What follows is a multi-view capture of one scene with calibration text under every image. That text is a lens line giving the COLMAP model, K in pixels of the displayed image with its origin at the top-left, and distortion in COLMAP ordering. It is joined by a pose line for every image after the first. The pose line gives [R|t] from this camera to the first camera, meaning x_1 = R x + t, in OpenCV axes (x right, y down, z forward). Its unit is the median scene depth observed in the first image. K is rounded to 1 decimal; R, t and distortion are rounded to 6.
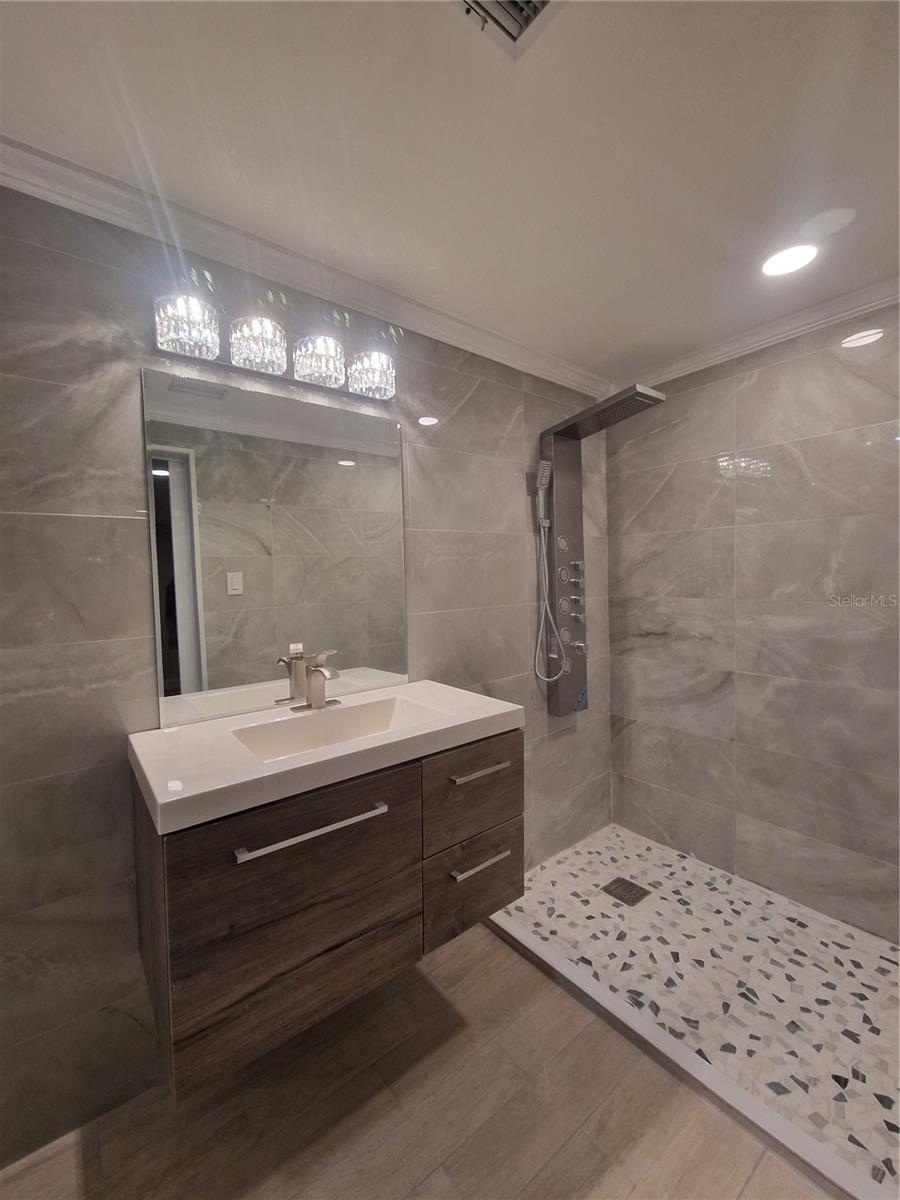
lens RADIAL K [[490.7, 0, 443.9], [0, 490.7, 596.7], [0, 0, 1]] dist [0.008360, -0.005409]
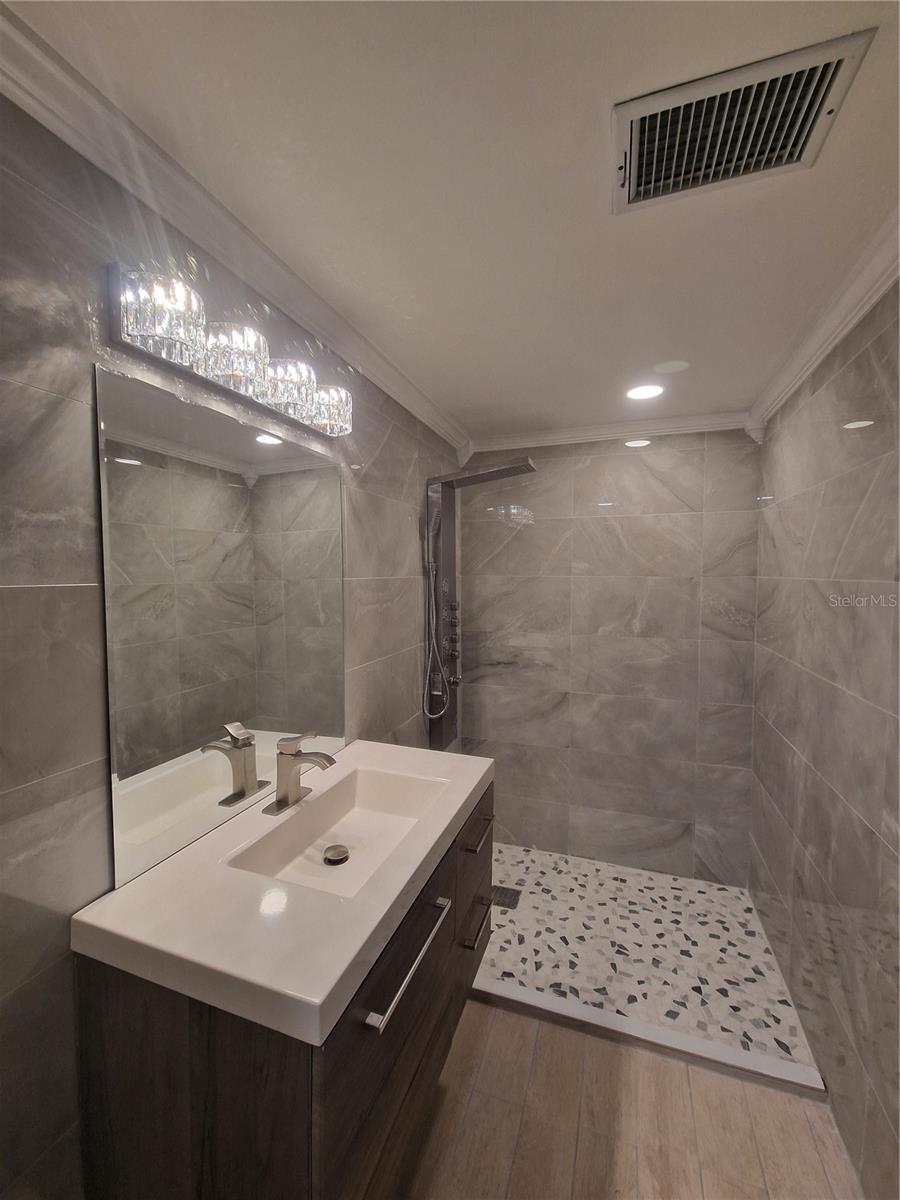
lens RADIAL K [[490.7, 0, 443.3], [0, 490.7, 598.1], [0, 0, 1]] dist [0.008360, -0.005409]
pose [[0.849811, -0.001814, 0.527084, -0.422463], [0.004778, 0.999980, -0.004262, -0.102955], [-0.527066, 0.006140, 0.849802, 0.133739]]
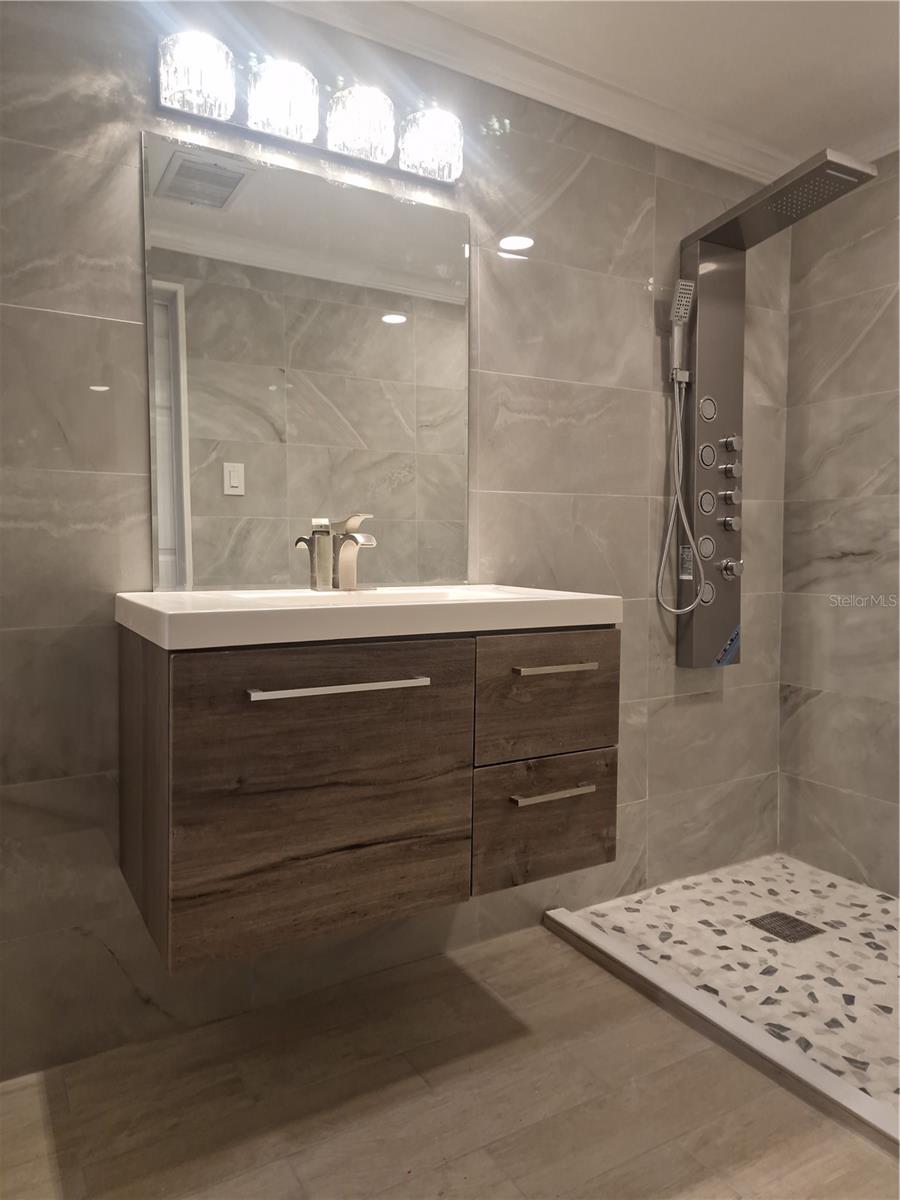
lens RADIAL K [[796.9, 0, 438.5], [0, 796.9, 590.0], [0, 0, 1]] dist [0.075061, -0.063188]
pose [[0.990569, 0.035090, -0.132444, 0.042893], [-0.033586, 0.999344, 0.013575, 0.179005], [0.132833, -0.008998, 0.991098, -0.179060]]
